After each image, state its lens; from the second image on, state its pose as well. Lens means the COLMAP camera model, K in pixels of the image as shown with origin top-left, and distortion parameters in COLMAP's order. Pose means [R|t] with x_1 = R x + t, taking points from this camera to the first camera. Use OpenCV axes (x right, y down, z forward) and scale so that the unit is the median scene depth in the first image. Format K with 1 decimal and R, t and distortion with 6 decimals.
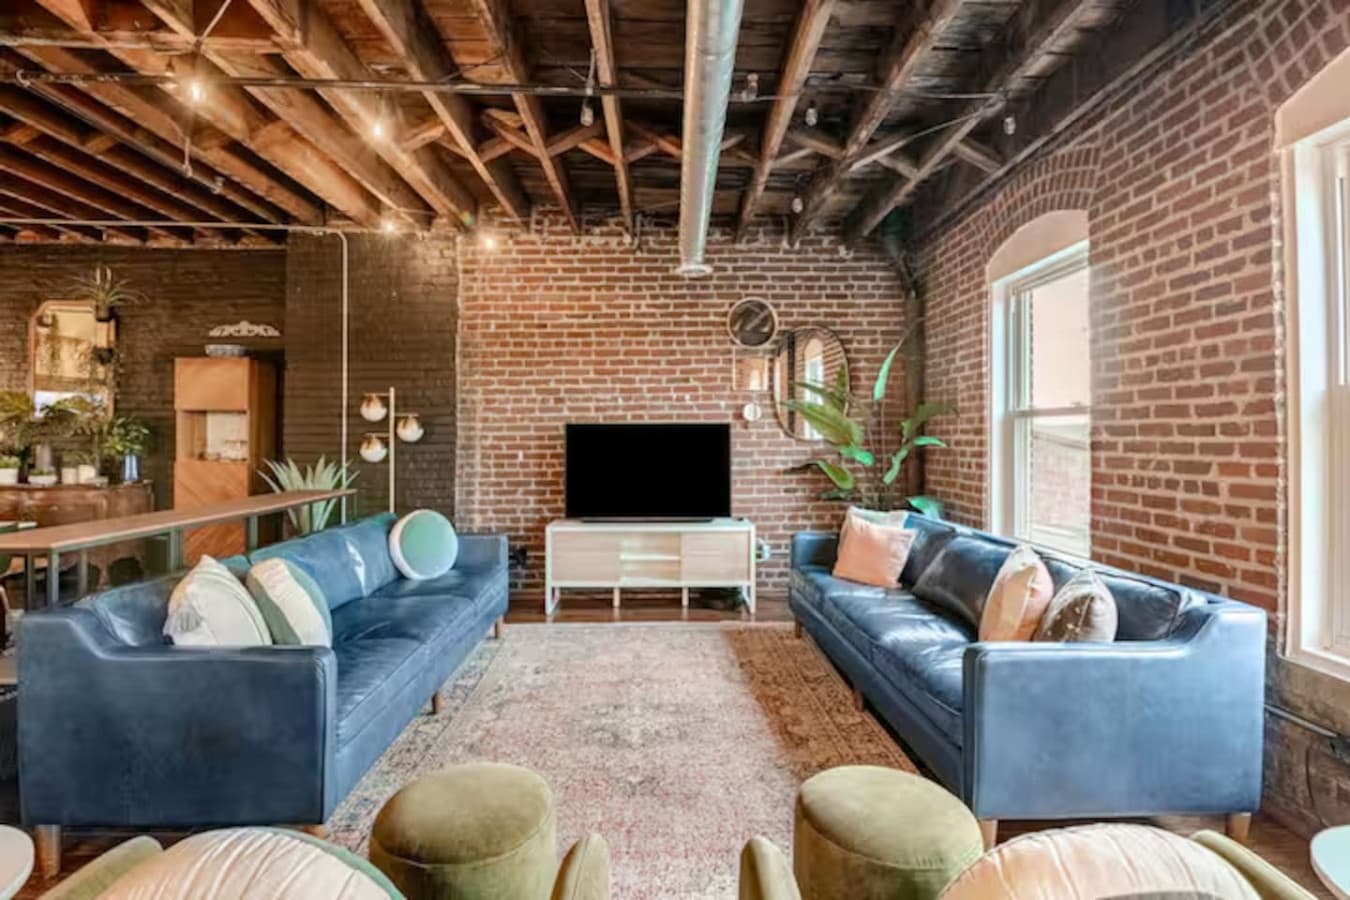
lens RADIAL K [[653.7, 0, 670.7], [0, 653.7, 428.4], [0, 0, 1]] dist [-0.016532, 0.000128]
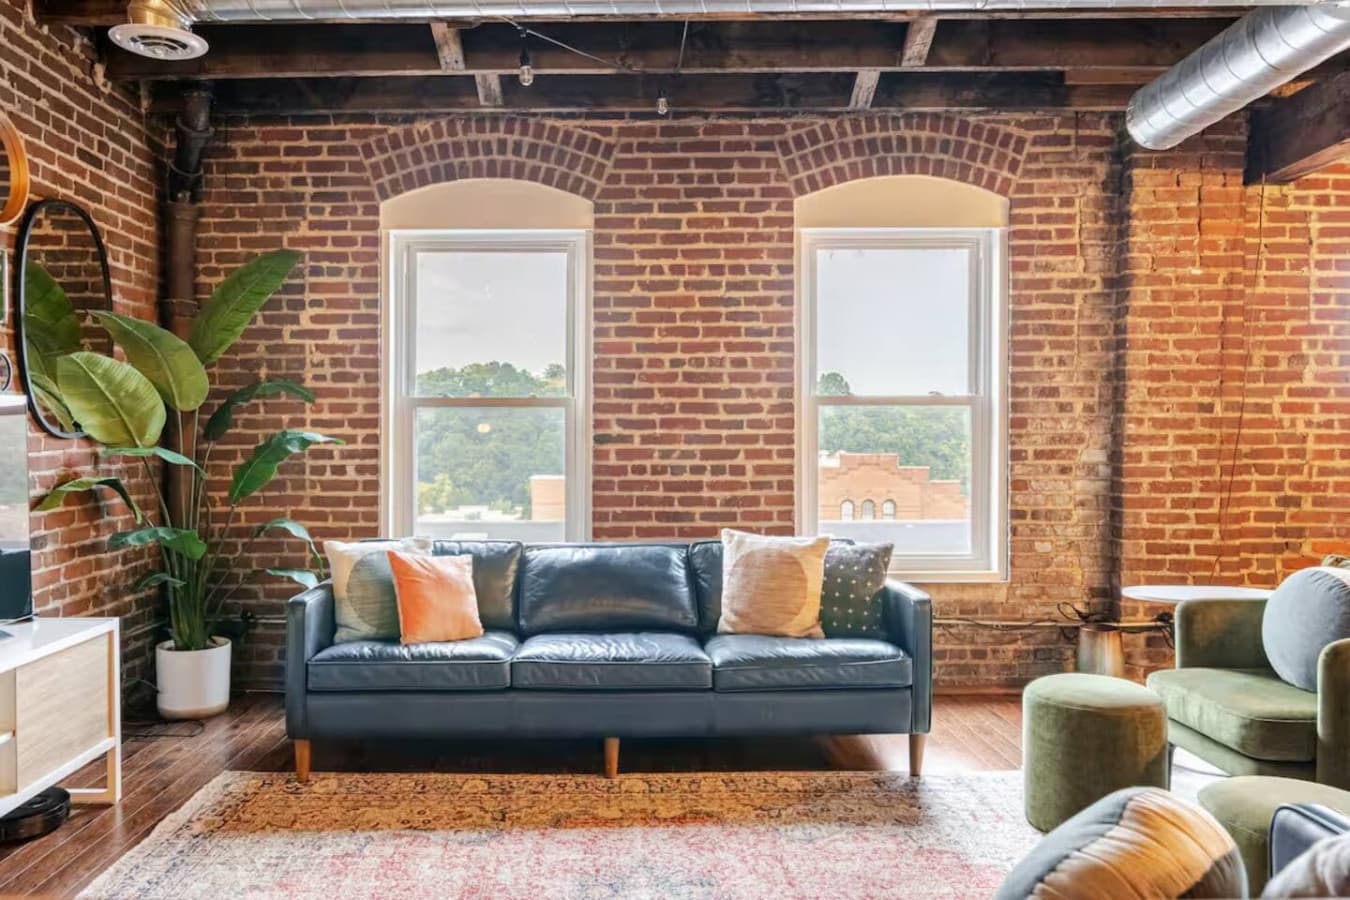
lens RADIAL K [[898.5, 0, 669.7], [0, 898.5, 447.5], [0, 0, 1]] dist [-0.004437, 0.000861]
pose [[0.030510, -0.015390, 0.999416, -0.484351], [-0.011581, 0.999809, 0.015749, 0.011170], [-0.999467, -0.012054, 0.030326, 0.555387]]
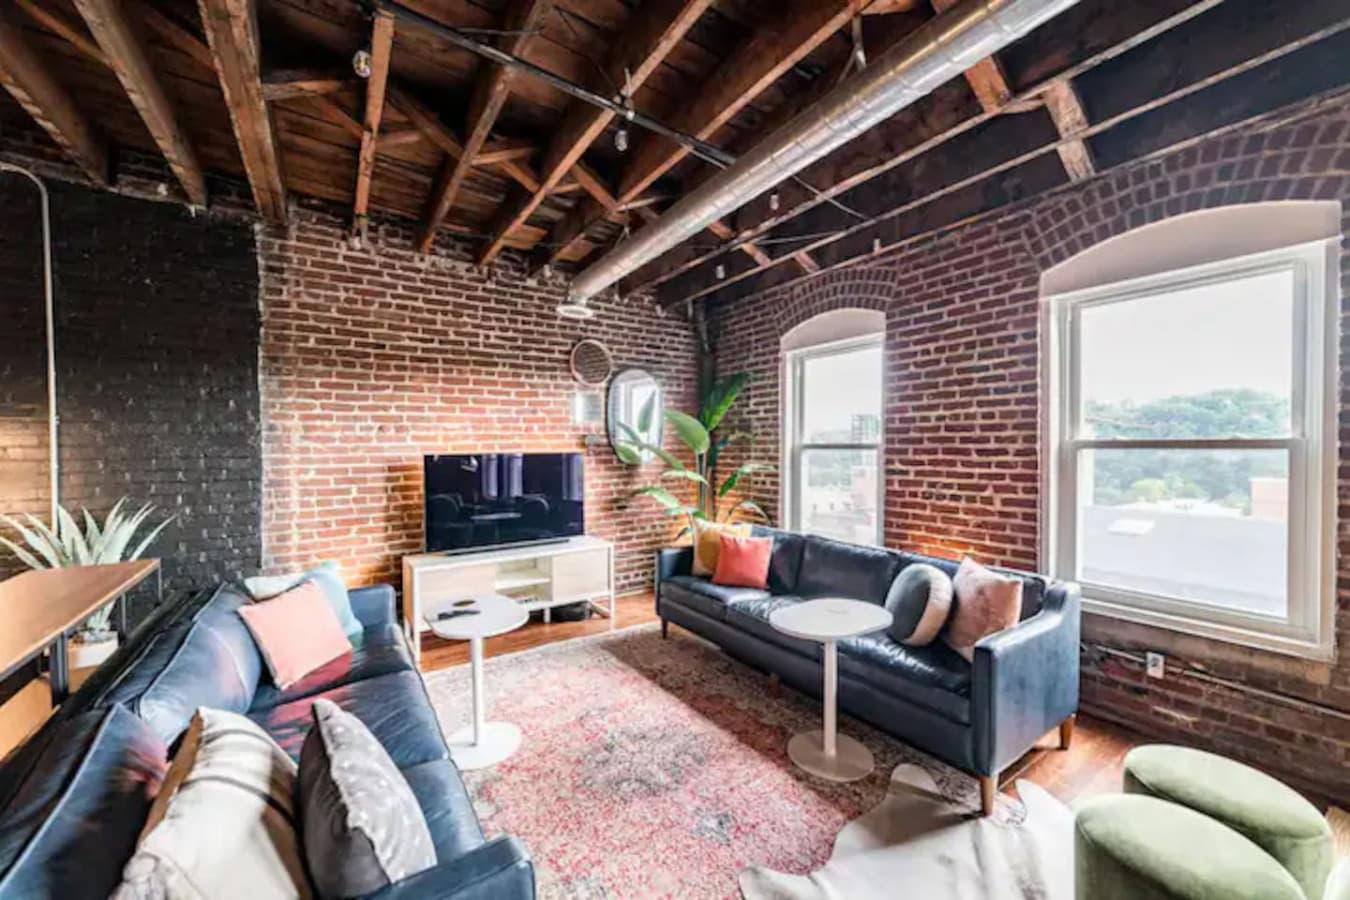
lens RADIAL K [[512.2, 0, 678.8], [0, 512.2, 455.1], [0, 0, 1]] dist [-0.001212, 0.001681]
pose [[0.831711, -0.013035, 0.555056, -0.265298], [-0.002139, 0.999642, 0.026680, -0.027639], [-0.555205, -0.023377, 0.831385, 0.187688]]
